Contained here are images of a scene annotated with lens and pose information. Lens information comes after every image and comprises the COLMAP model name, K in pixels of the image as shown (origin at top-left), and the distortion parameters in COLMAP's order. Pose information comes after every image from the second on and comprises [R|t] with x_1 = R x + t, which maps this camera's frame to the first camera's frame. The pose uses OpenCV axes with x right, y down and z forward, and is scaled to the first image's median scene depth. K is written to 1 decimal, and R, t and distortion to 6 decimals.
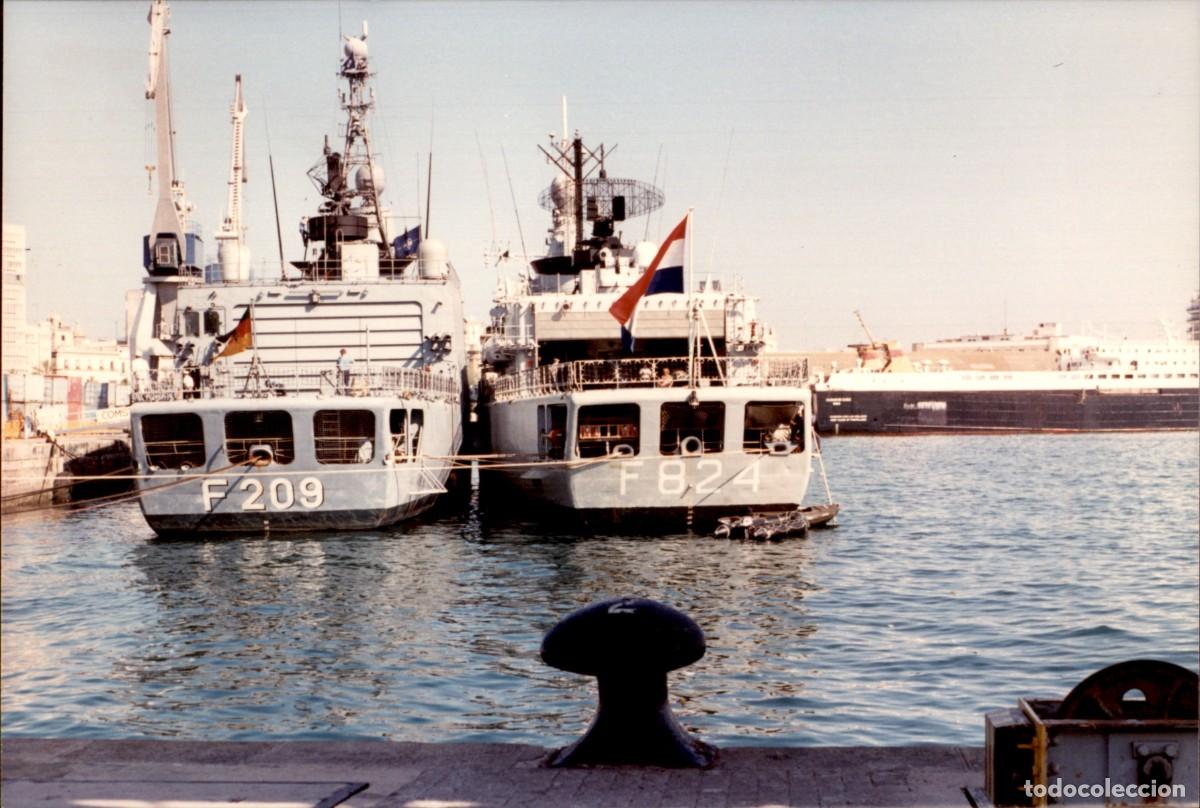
lens RADIAL K [[1791.3, 0, 600.0], [0, 1791.3, 404.0], [0, 0, 1]] dist [-0.068751, -0.030048]
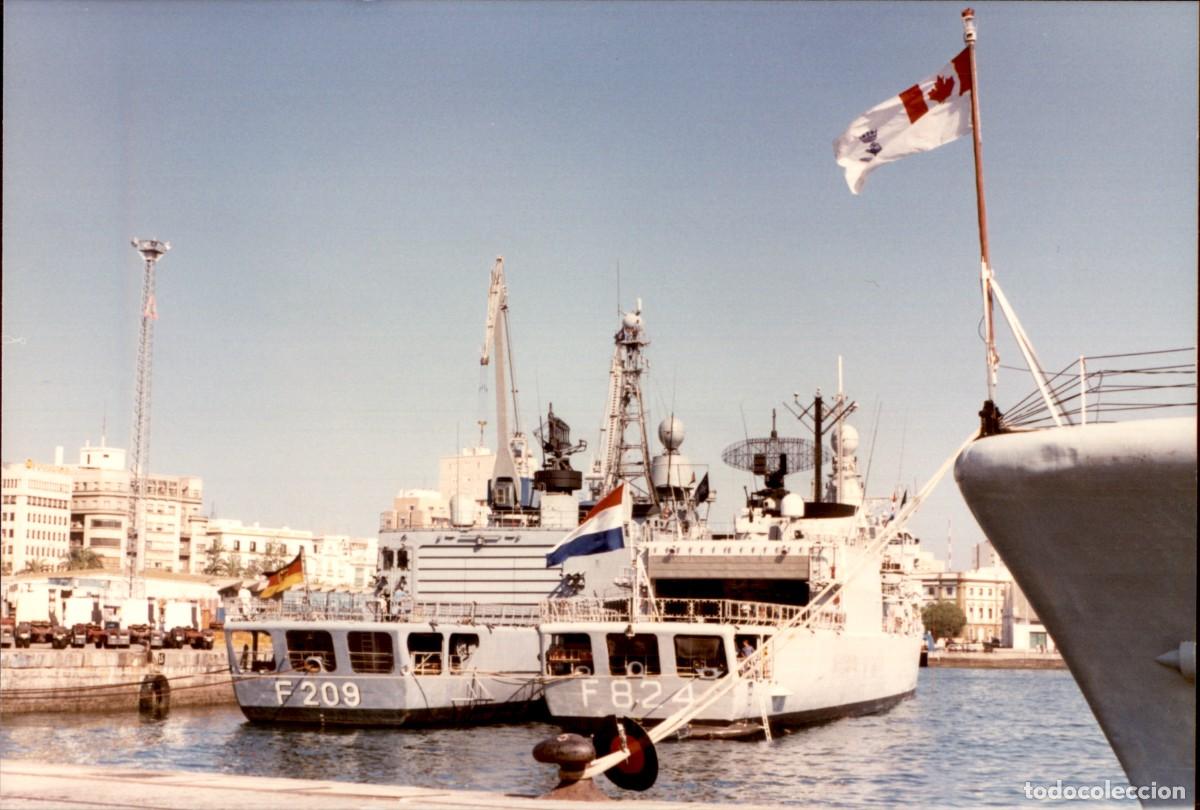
lens RADIAL K [[1791.3, 0, 600.0], [0, 1791.3, 405.0], [0, 0, 1]] dist [-0.068751, -0.030048]
pose [[0.949309, -0.011398, -0.314139, 0.309042], [-0.027839, 0.992367, -0.120133, -0.006430], [0.313111, 0.122789, 0.941746, -0.149339]]
